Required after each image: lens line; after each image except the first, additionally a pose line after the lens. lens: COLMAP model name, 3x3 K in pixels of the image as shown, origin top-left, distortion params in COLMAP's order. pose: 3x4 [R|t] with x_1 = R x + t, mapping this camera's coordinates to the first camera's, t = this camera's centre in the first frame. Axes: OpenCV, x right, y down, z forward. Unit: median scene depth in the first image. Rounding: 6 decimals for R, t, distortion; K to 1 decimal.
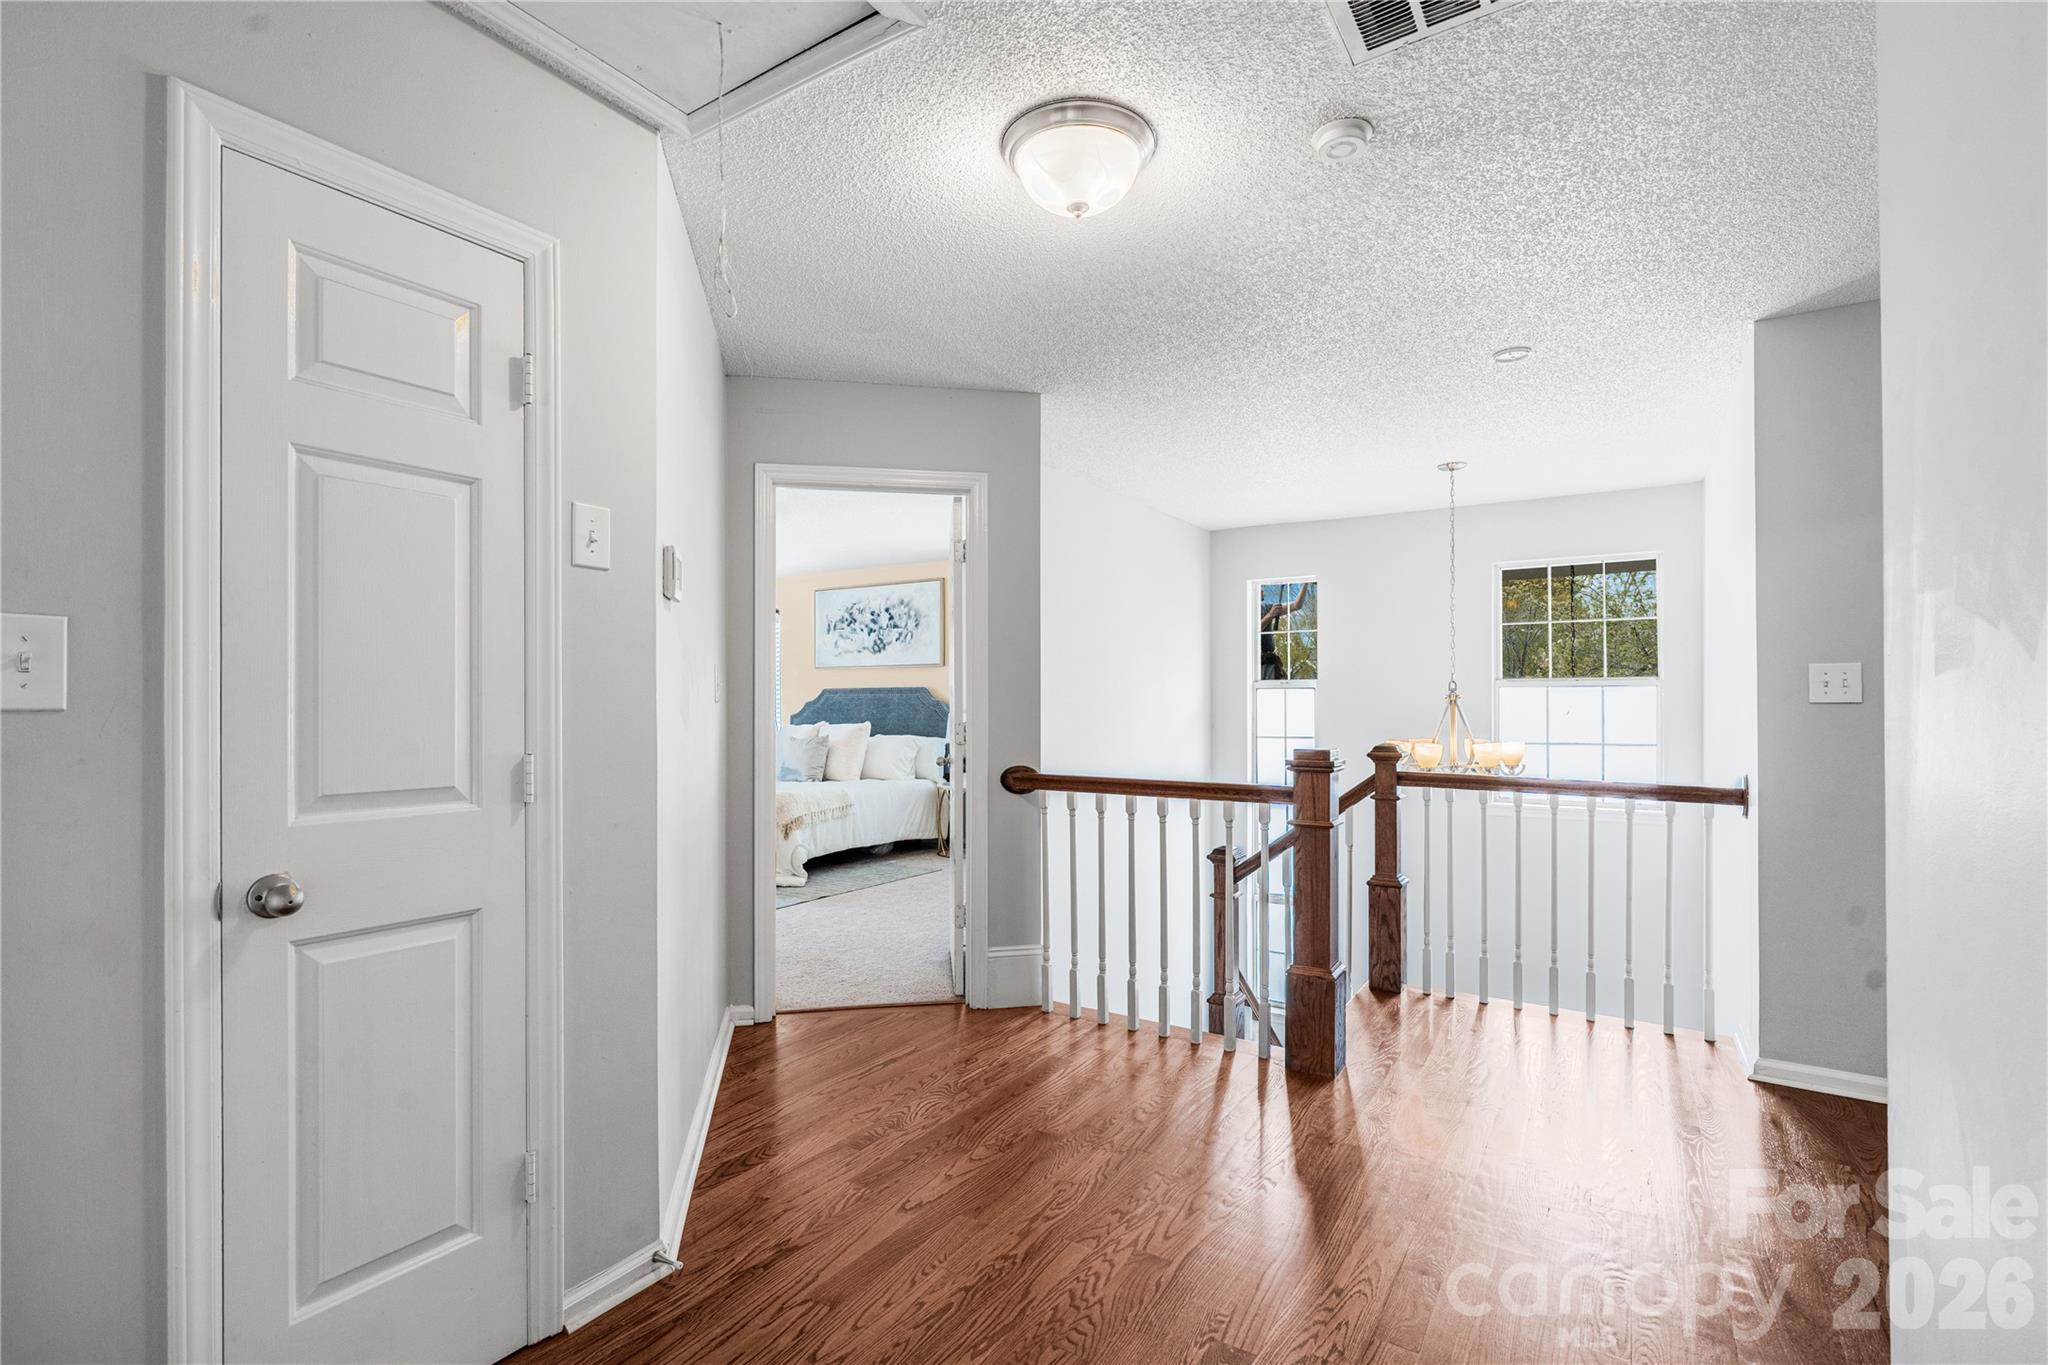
lens RADIAL K [[933.6, 0, 1012.4], [0, 933.6, 695.2], [0, 0, 1]] dist [-0.008715, 0.002044]
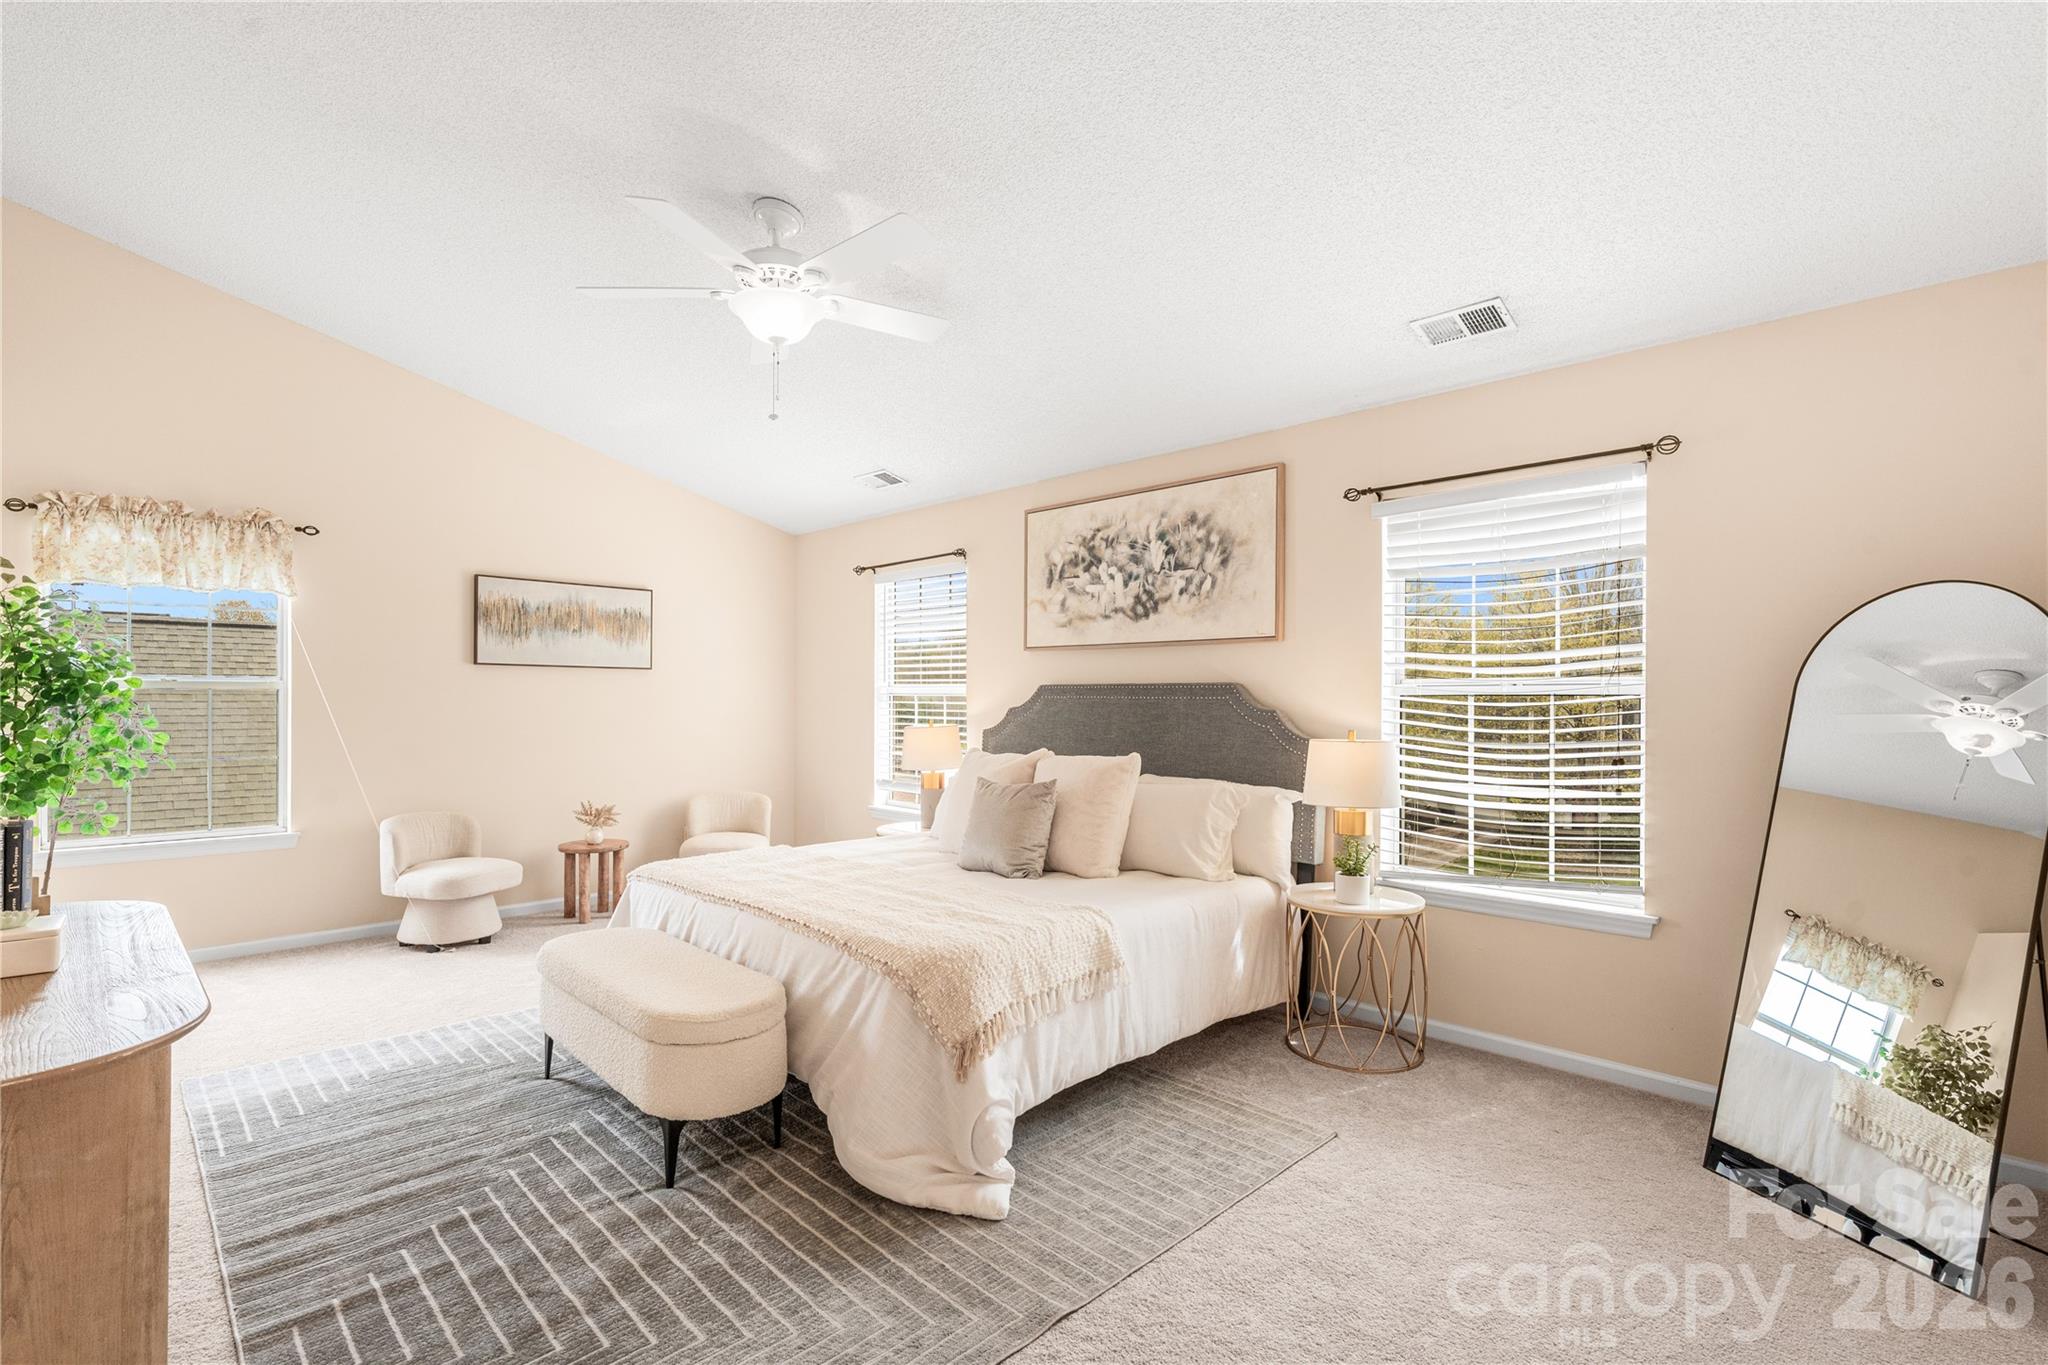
lens RADIAL K [[933.6, 0, 1014.5], [0, 933.6, 691.7], [0, 0, 1]] dist [-0.008715, 0.002044]
pose [[0.978355, 0.006864, -0.206821, -0.255447], [-0.006400, 0.999975, 0.002912, -0.010575], [0.206836, -0.001526, 0.978374, 1.124722]]
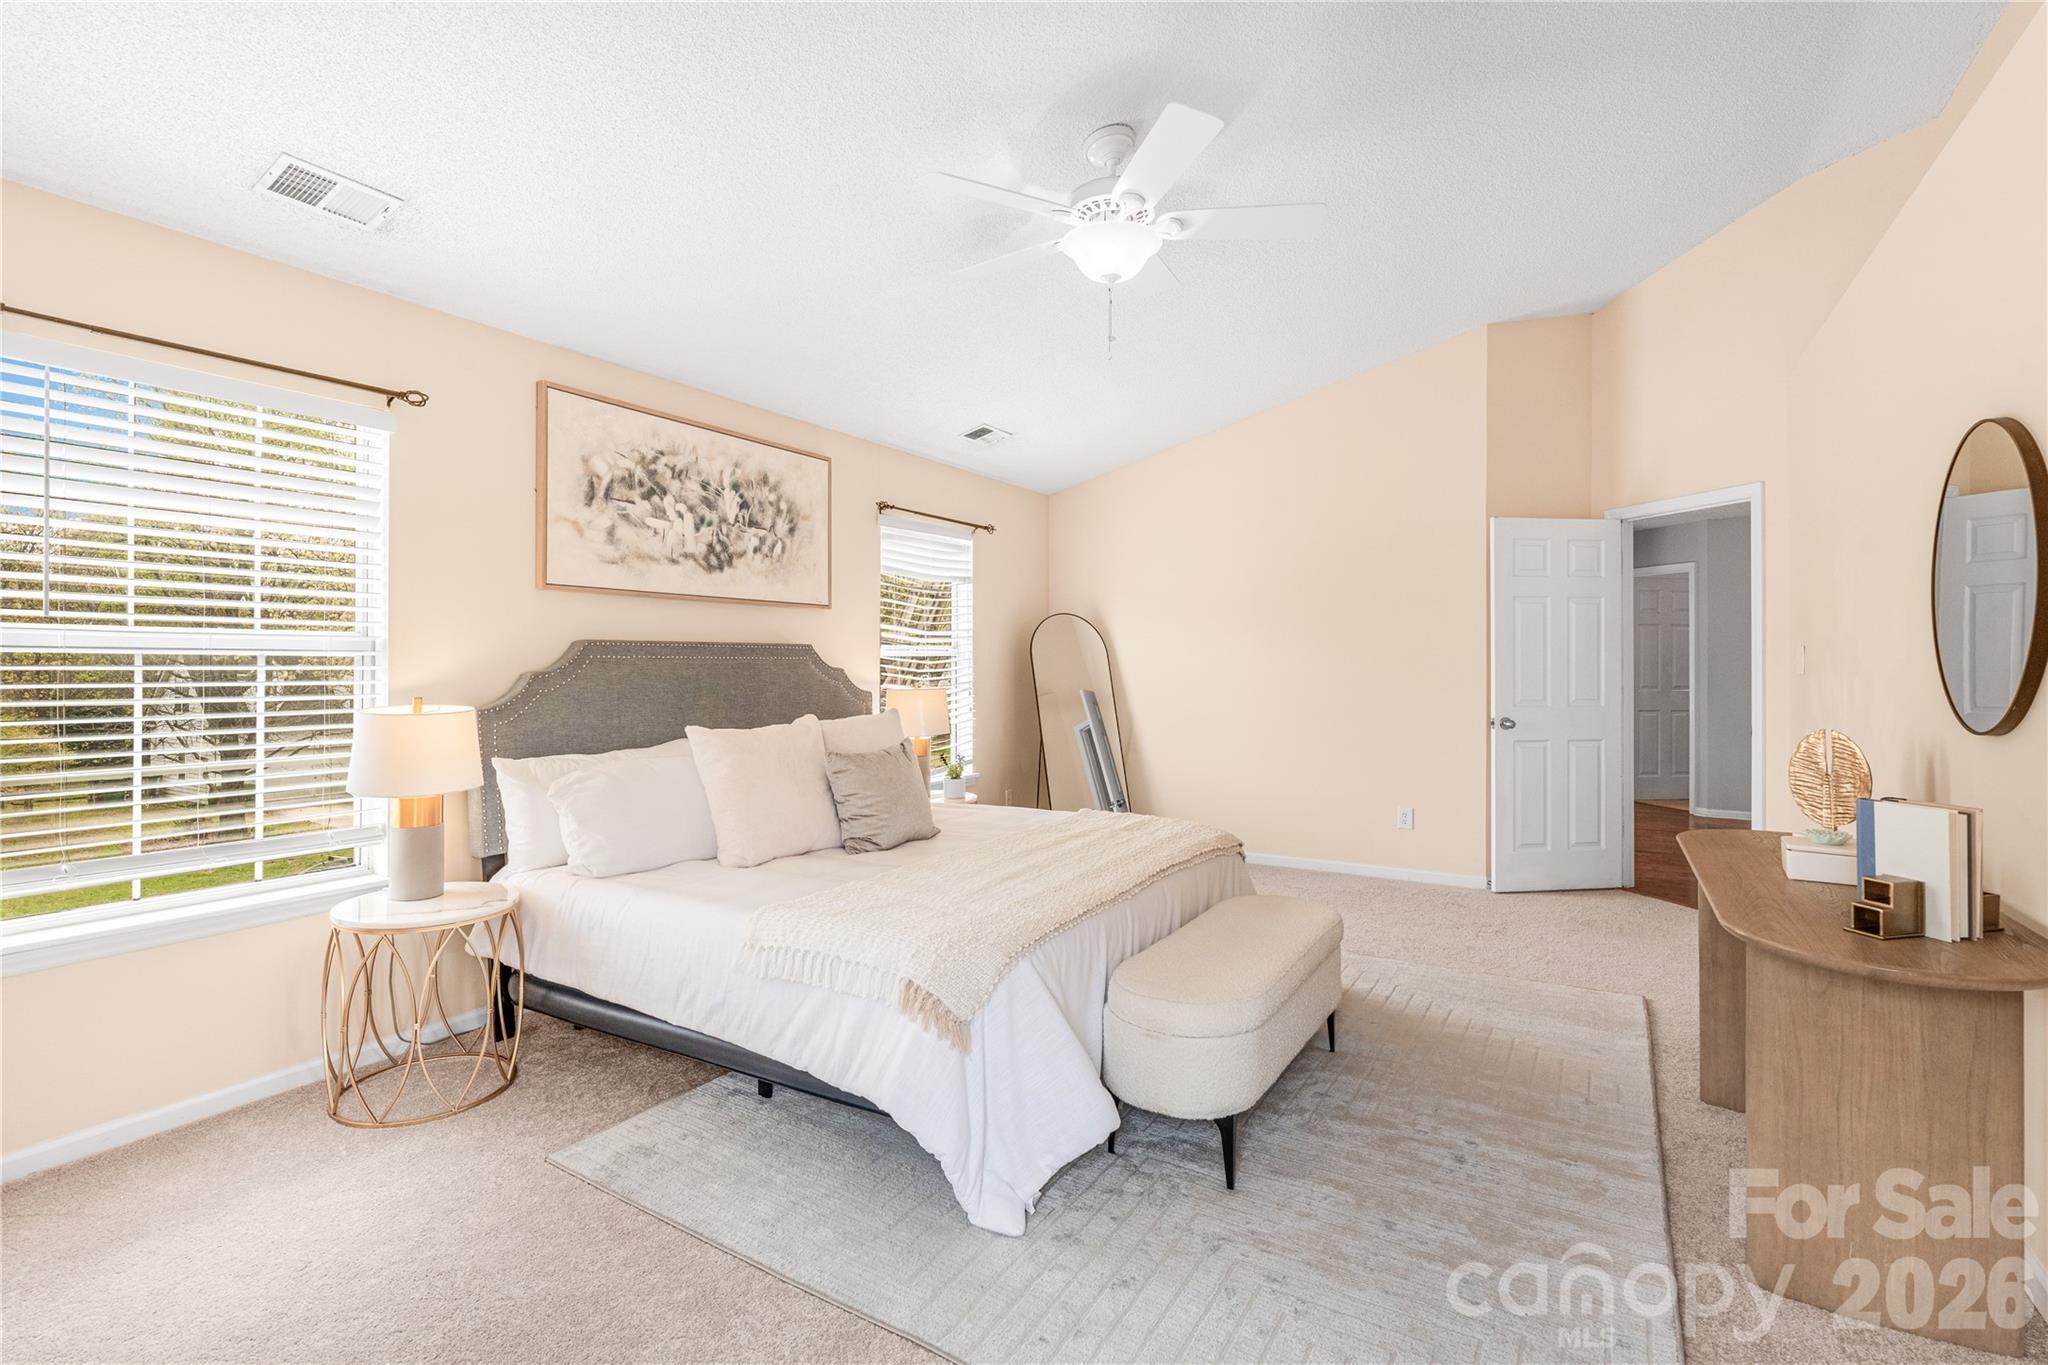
lens RADIAL K [[933.6, 0, 1017.9], [0, 933.6, 673.7], [0, 0, 1]] dist [-0.008715, 0.002044]
pose [[-0.025628, -0.006714, 0.999649, -1.535434], [-0.004246, 0.999969, 0.006608, 0.011313], [-0.999663, -0.004075, -0.025656, 2.075952]]
